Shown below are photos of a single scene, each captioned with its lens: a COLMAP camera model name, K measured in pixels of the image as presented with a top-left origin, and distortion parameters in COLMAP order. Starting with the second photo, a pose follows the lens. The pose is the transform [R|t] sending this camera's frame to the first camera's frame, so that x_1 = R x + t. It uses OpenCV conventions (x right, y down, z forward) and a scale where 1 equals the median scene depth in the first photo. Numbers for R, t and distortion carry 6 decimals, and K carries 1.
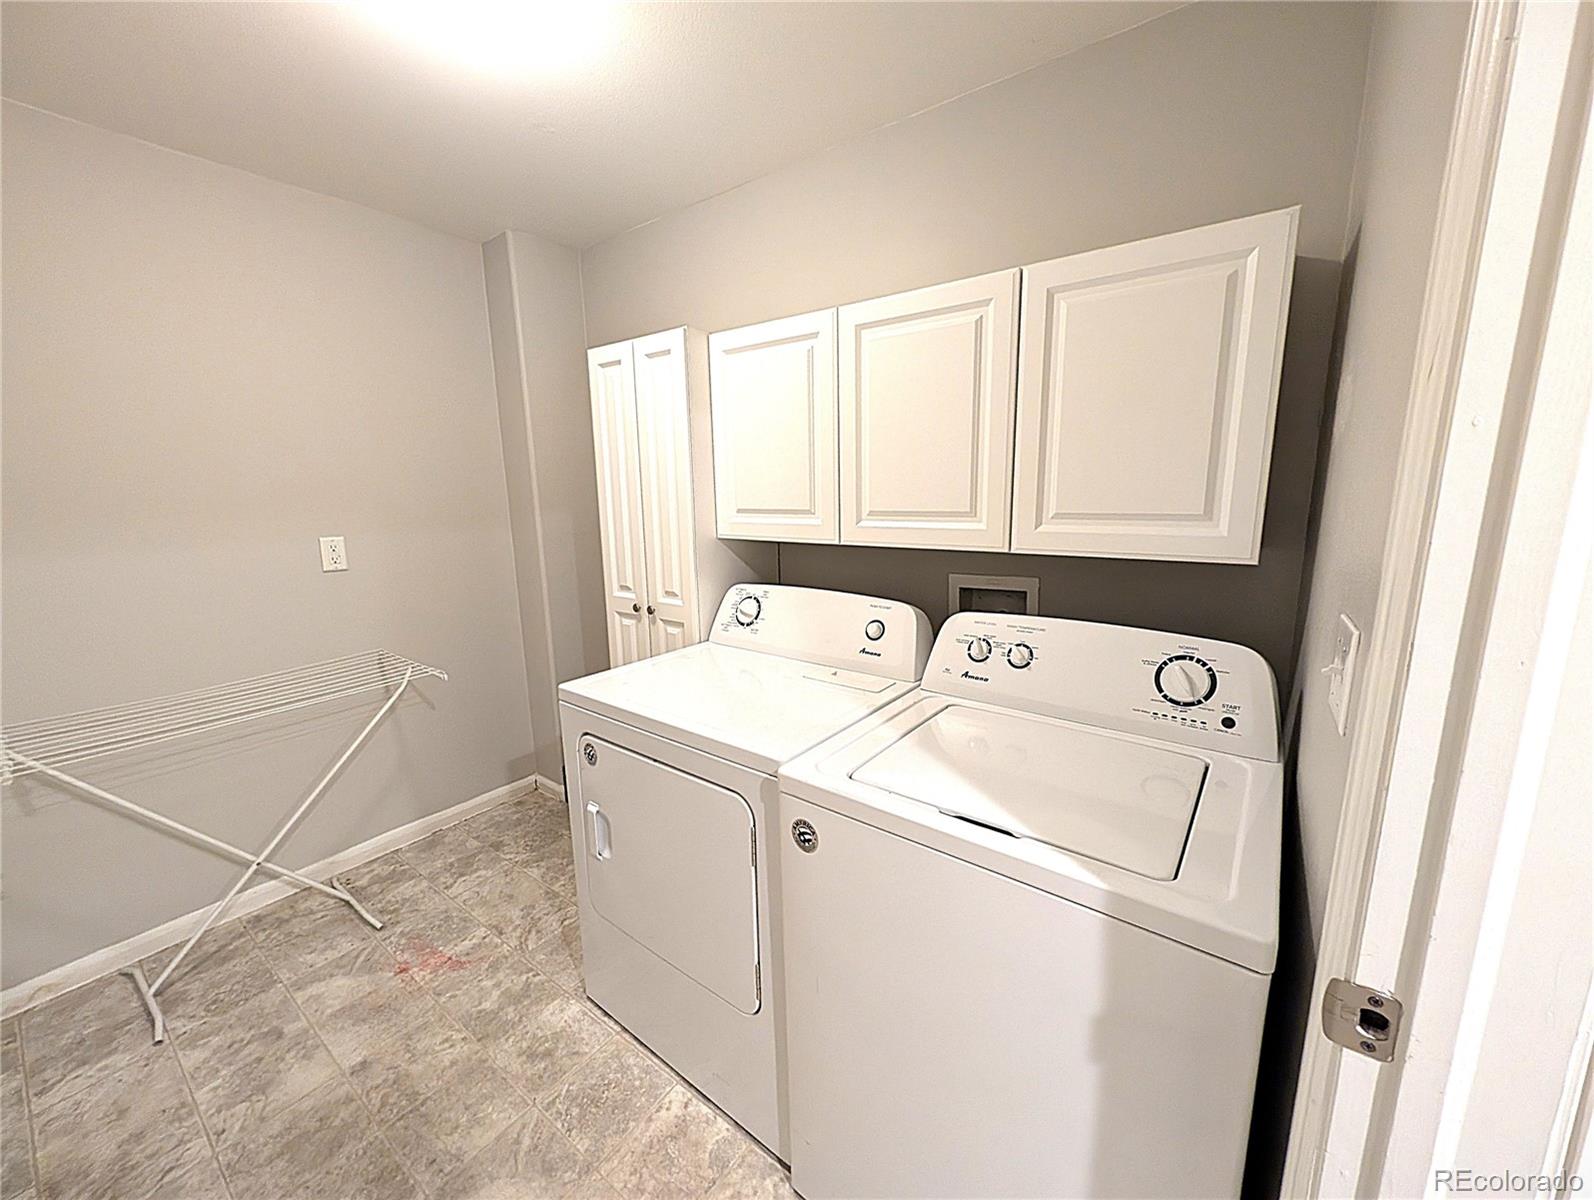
lens RADIAL K [[610.3, 0, 799.7], [0, 610.3, 600.6], [0, 0, 1]] dist [0.001638, -0.000014]
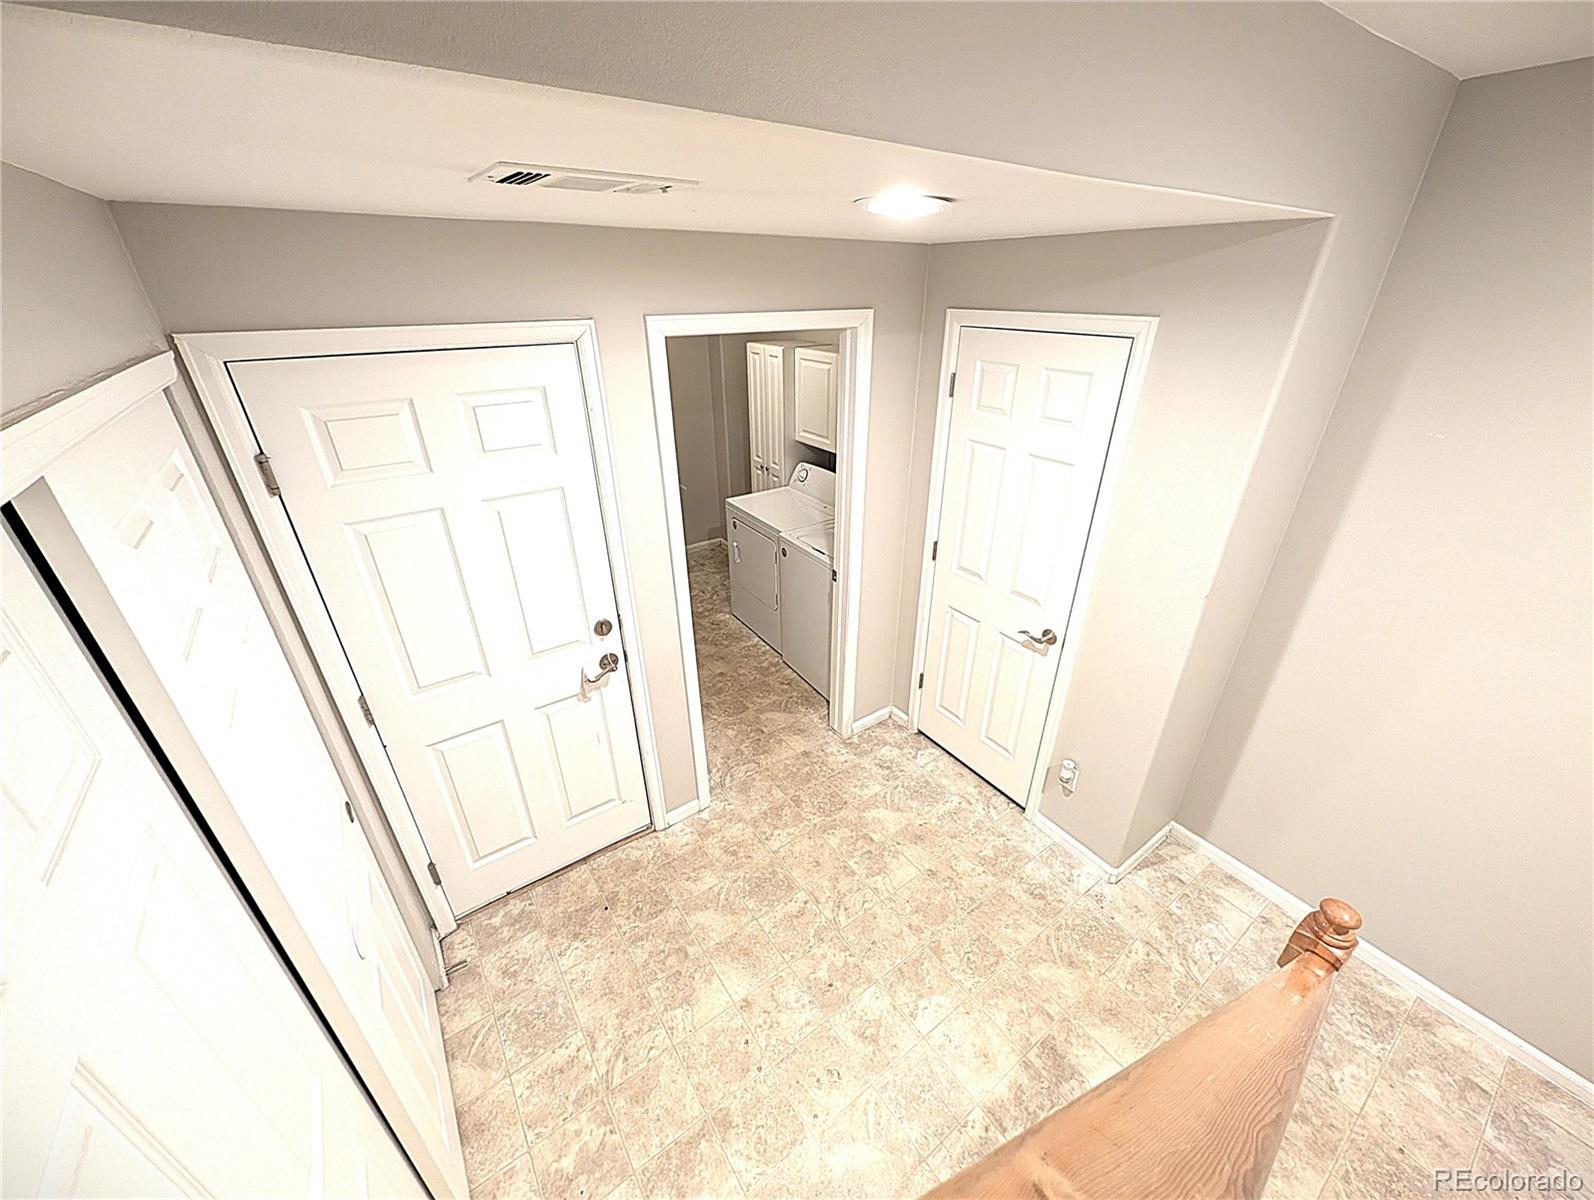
lens RADIAL K [[610.3, 0, 799.7], [0, 610.3, 600.6], [0, 0, 1]] dist [0.001638, -0.000014]
pose [[0.950195, 0.156068, -0.269762, 0.575376], [-0.068950, 0.949402, 0.306402, -0.230209], [0.303932, -0.272541, 0.912878, -1.196989]]
